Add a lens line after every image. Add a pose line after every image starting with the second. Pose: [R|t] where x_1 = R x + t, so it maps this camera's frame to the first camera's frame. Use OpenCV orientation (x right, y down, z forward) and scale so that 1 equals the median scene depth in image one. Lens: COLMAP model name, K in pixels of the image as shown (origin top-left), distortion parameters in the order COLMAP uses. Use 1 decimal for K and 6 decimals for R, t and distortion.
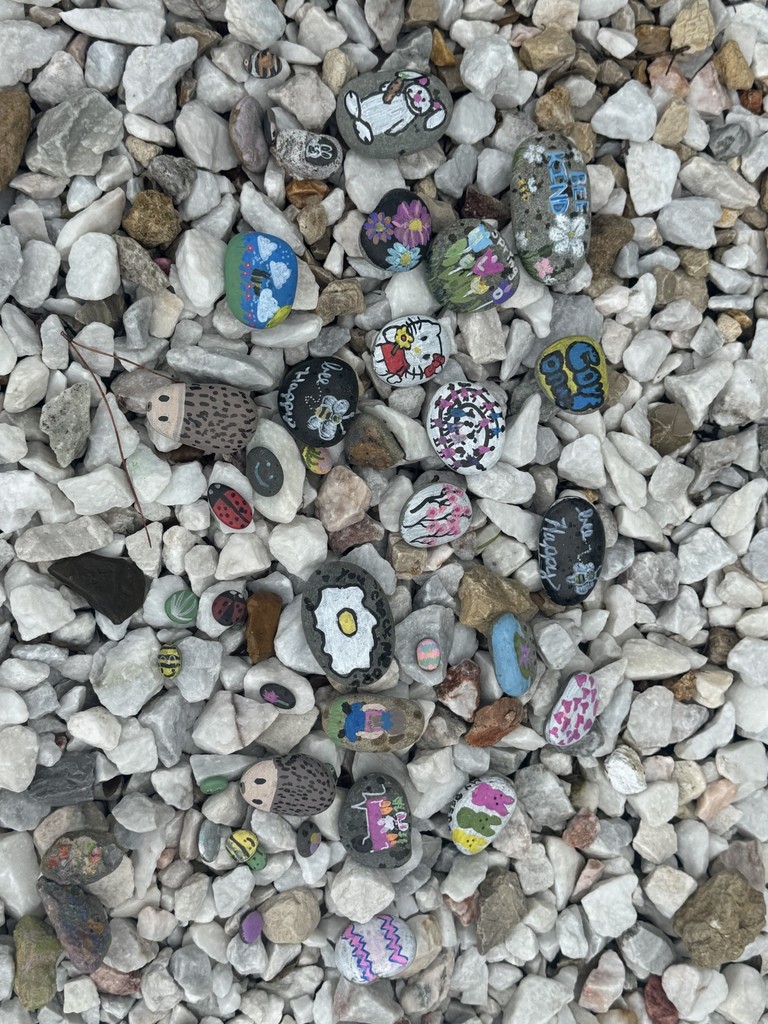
lens RADIAL K [[1181.4, 0, 383.4], [0, 1181.4, 524.6], [0, 0, 1]] dist [0.155856, -0.271516]
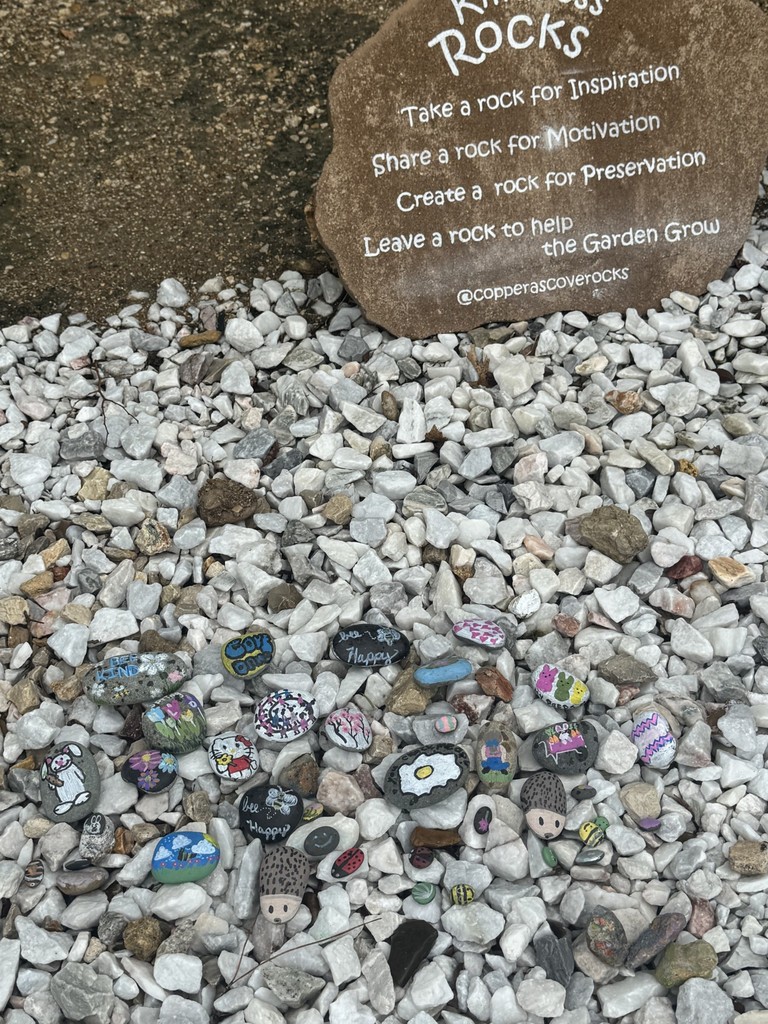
lens RADIAL K [[1181.4, 0, 383.4], [0, 1181.4, 524.6], [0, 0, 1]] dist [0.155856, -0.271516]
pose [[-0.085451, -0.914093, 0.396399, -0.300669], [0.994948, -0.099328, -0.014571, 0.079514], [0.052693, 0.393151, 0.917963, -0.403830]]
